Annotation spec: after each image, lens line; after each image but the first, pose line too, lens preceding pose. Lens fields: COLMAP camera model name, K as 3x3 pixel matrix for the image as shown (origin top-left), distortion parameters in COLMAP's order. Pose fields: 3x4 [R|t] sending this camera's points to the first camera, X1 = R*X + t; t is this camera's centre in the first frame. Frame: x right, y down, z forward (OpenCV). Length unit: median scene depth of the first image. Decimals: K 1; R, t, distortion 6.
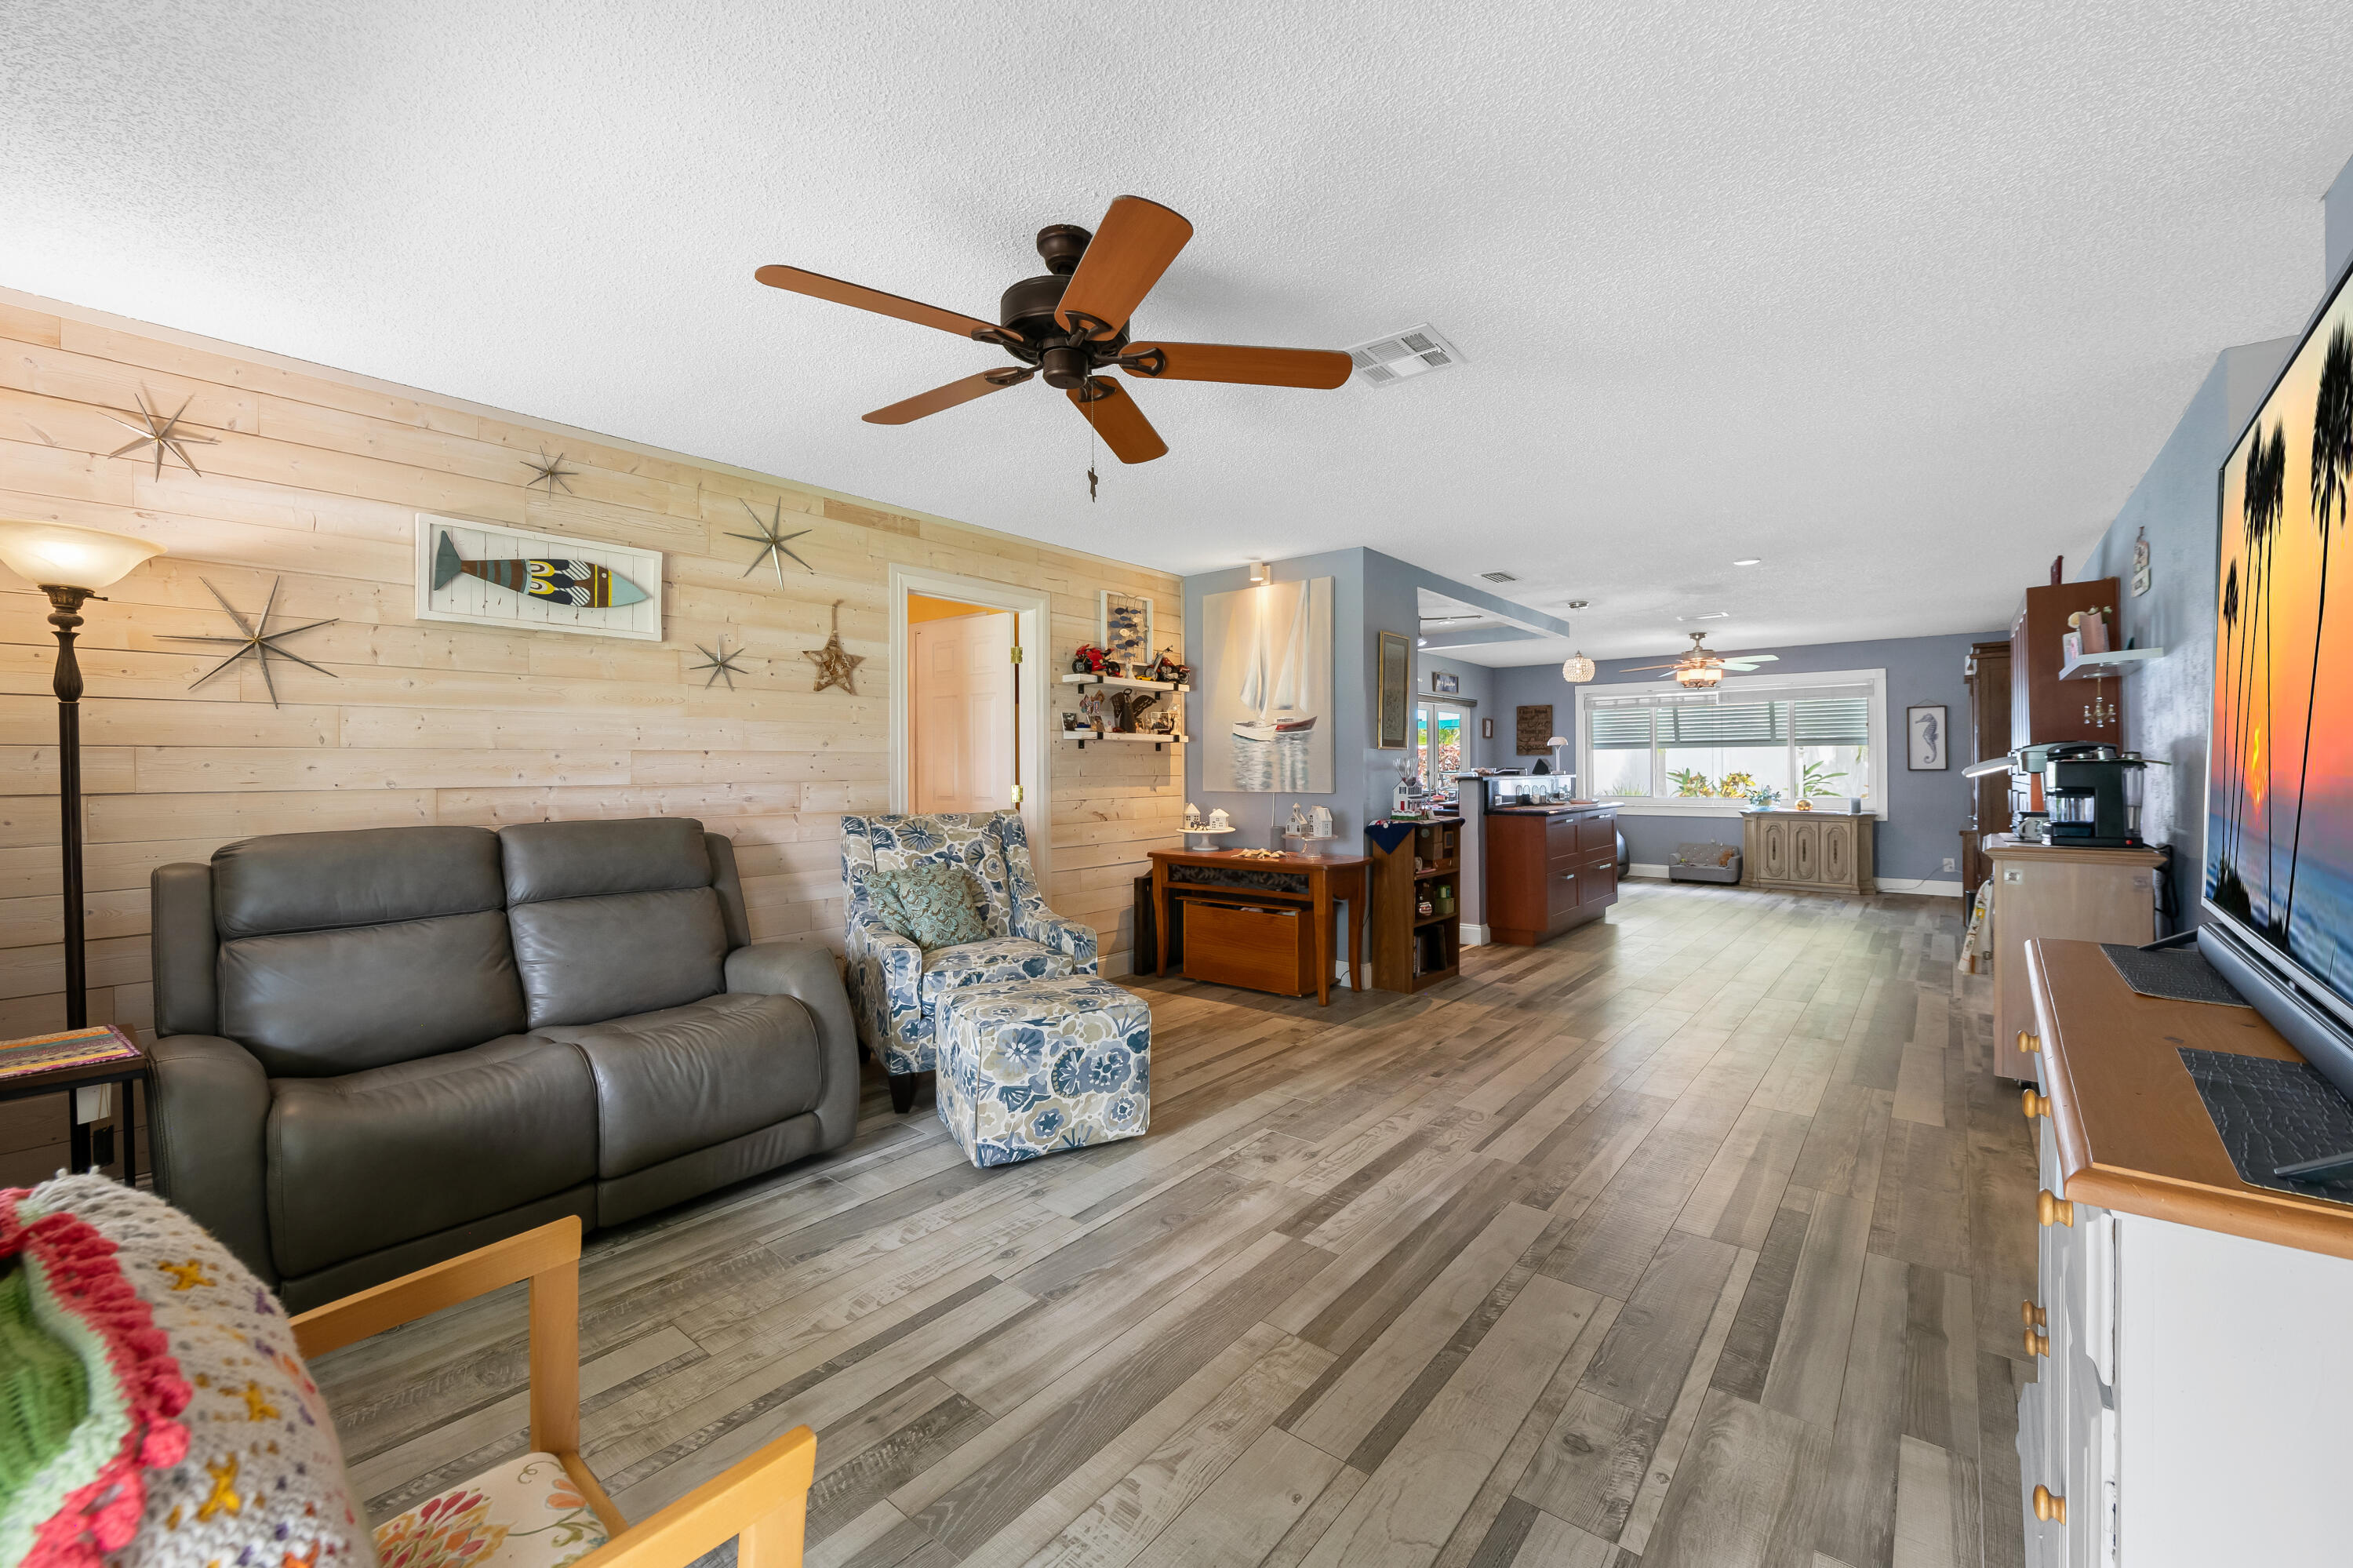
lens RADIAL K [[937.2, 0, 1181.9], [0, 937.2, 768.8], [0, 0, 1]] dist [-0.001038, -0.001757]
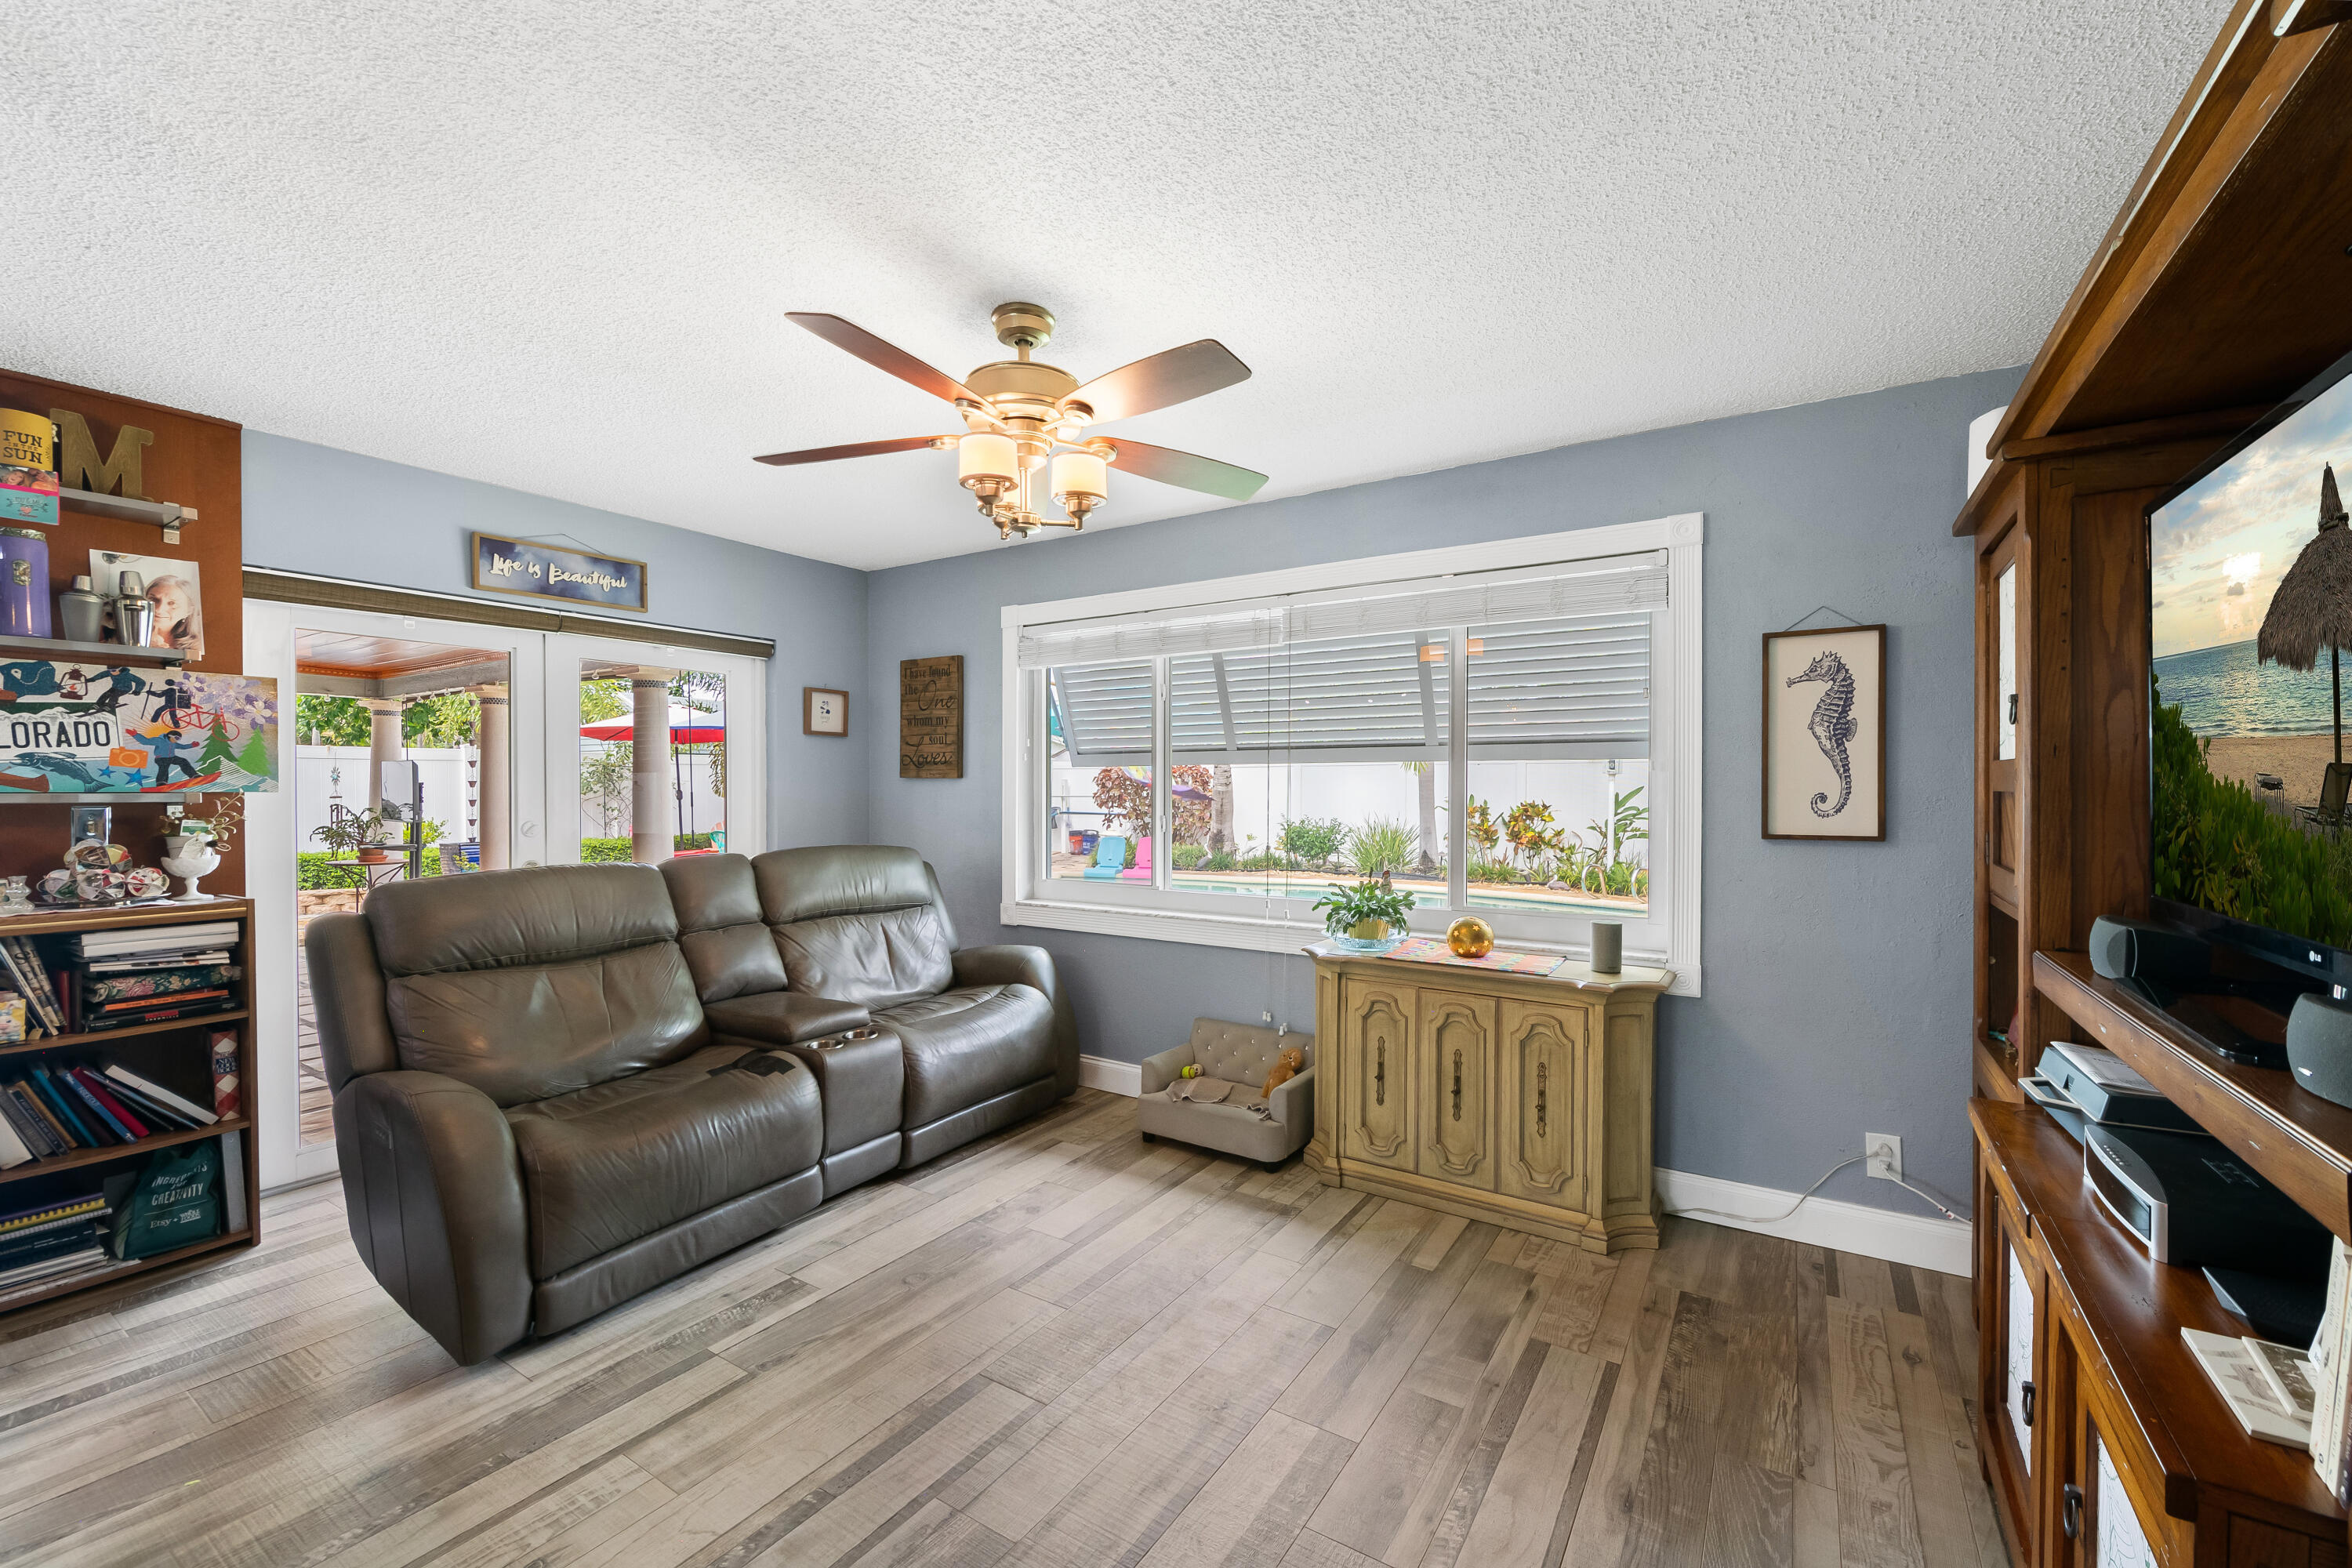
lens RADIAL K [[936.8, 0, 1199.1], [0, 936.8, 802.2], [0, 0, 1]] dist [-0.001038, -0.001757]
pose [[0.992216, 0.003747, 0.124470, 0.556405], [-0.005969, 0.999829, 0.017485, -0.014790], [-0.124384, -0.018092, 0.992069, 0.721494]]
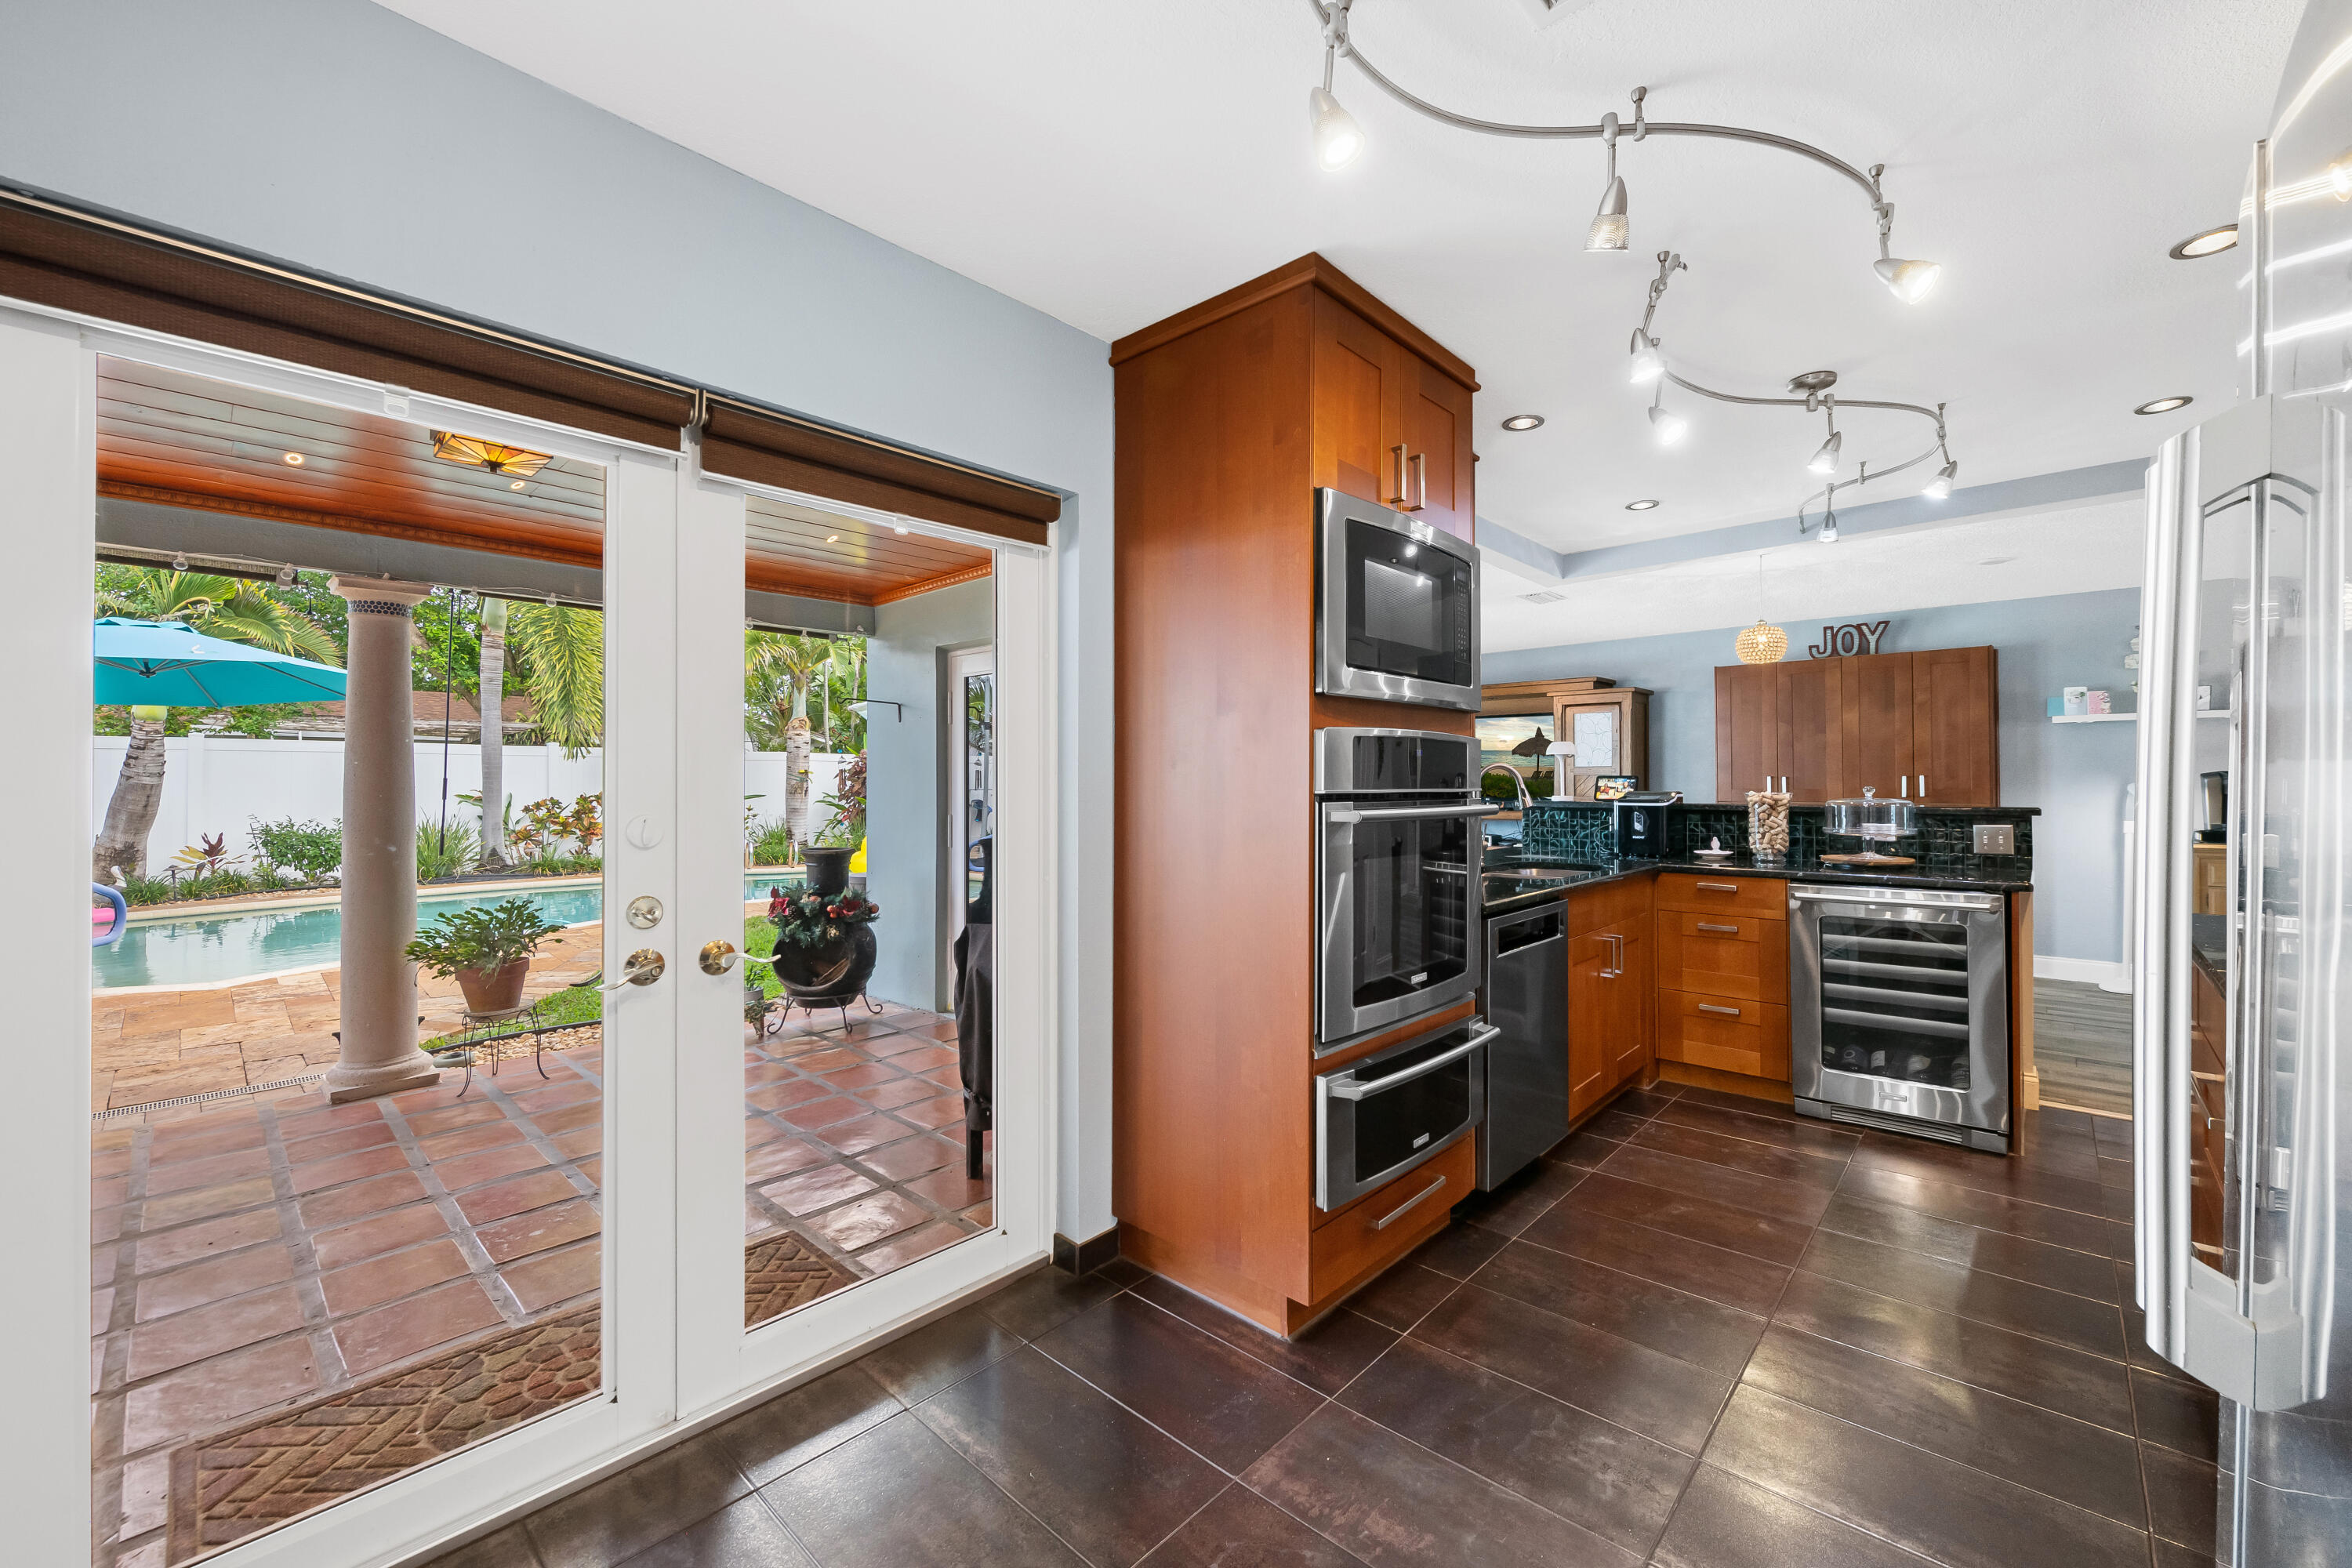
lens RADIAL K [[936.8, 0, 1188.6], [0, 936.8, 774.1], [0, 0, 1]] dist [-0.001038, -0.001757]
pose [[0.061020, 0.013422, 0.998046, -0.213281], [-0.000043, 0.999910, -0.013444, -0.003455], [-0.998137, 0.000777, 0.061015, 1.073584]]
